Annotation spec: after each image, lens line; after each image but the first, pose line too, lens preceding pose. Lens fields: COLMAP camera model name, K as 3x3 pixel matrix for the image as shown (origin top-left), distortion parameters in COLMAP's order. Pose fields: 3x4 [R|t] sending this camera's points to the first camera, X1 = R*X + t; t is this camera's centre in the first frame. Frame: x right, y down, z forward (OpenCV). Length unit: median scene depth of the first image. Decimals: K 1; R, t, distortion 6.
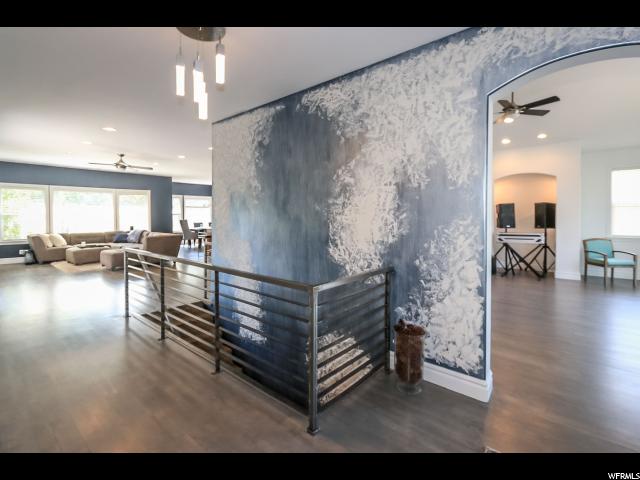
lens RADIAL K [[304.8, 0, 322.2], [0, 304.8, 222.0], [0, 0, 1]] dist [-0.000658, 0.000091]
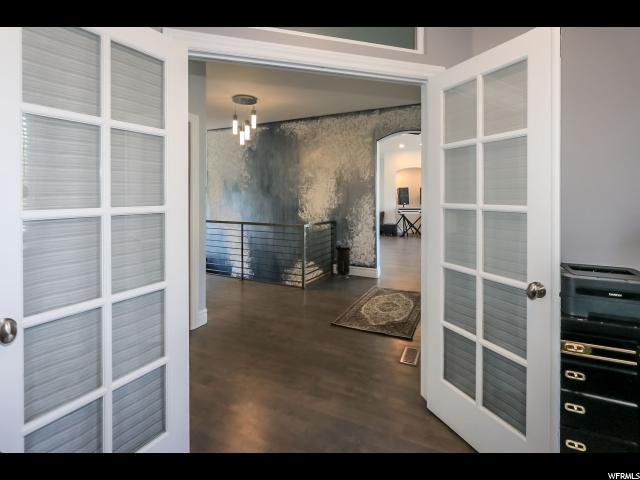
lens RADIAL K [[318.2, 0, 319.9], [0, 318.2, 200.2], [0, 0, 1]] dist [-0.000004, -0.000006]
pose [[0.973827, -0.001031, 0.227287, -0.236078], [0.004117, 0.999906, -0.013107, 0.030373], [-0.227252, 0.013699, 0.973740, -0.704577]]
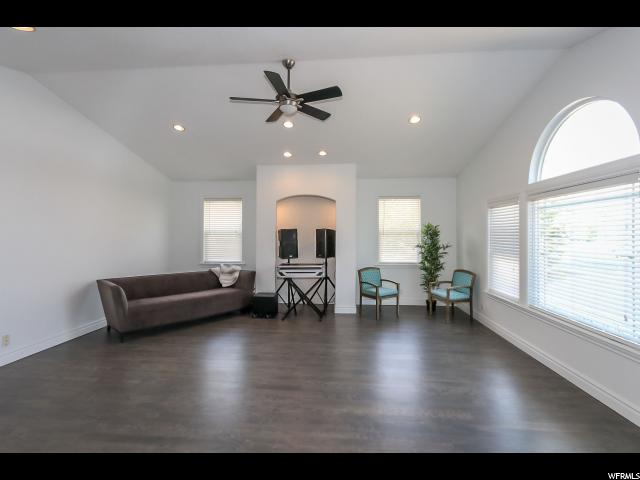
lens RADIAL K [[301.0, 0, 320.0], [0, 301.0, 240.0], [0, 0, 1]] dist [-0.000161, -0.000004]
pose [[0.817012, 0.000233, 0.576621, 0.351440], [0.003552, 0.999979, -0.005436, -0.047335], [-0.576610, 0.006489, 0.816994, 0.485320]]
